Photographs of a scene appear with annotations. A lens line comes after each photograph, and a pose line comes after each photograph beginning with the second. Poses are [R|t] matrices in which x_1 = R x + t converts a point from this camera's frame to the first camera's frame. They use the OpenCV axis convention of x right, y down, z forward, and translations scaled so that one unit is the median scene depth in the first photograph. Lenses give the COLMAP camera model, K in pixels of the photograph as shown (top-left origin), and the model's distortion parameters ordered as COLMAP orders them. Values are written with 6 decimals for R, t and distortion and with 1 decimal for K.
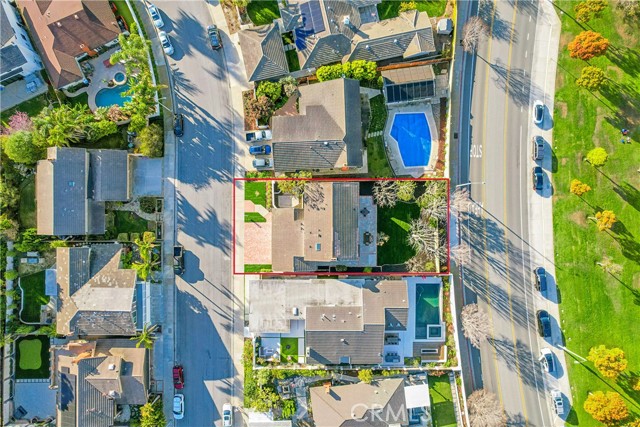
lens RADIAL K [[406.9, 0, 318.1], [0, 406.9, 215.5], [0, 0, 1]] dist [-0.073365, 0.062827]
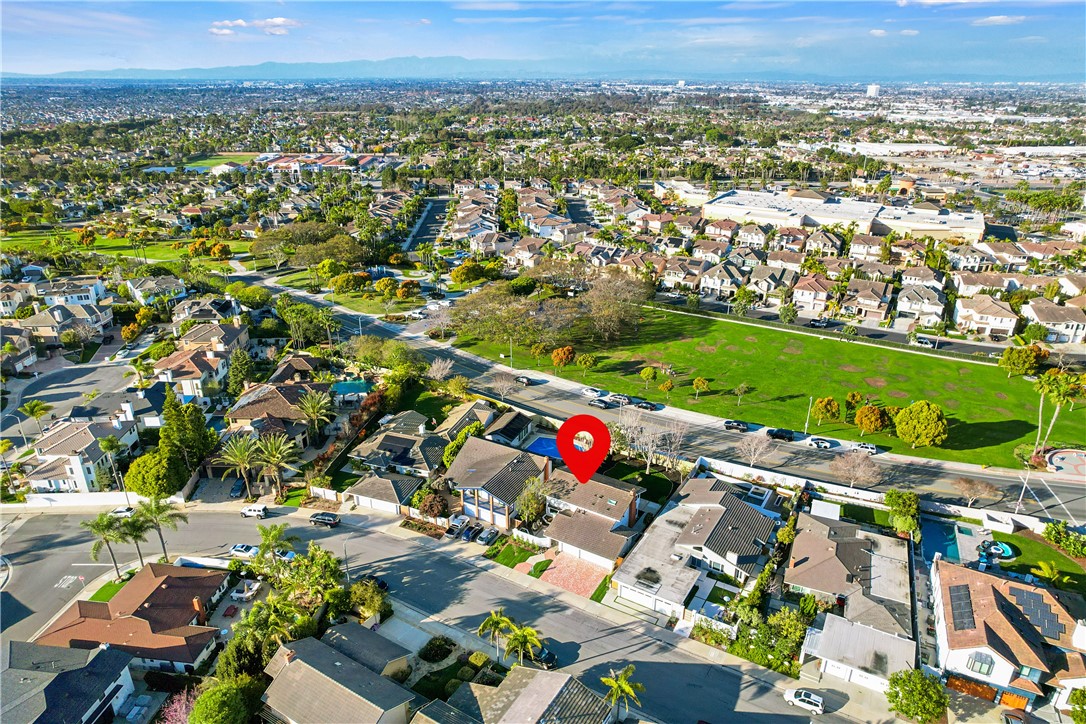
lens RADIAL K [[690.4, 0, 539.7], [0, 690.4, 365.4], [0, 0, 1]] dist [-0.073365, 0.062827]
pose [[0.525108, -0.332380, 0.783444, -1.028002], [0.850985, 0.215121, -0.479112, 0.532970], [-0.009288, 0.918285, 0.395812, 0.158434]]
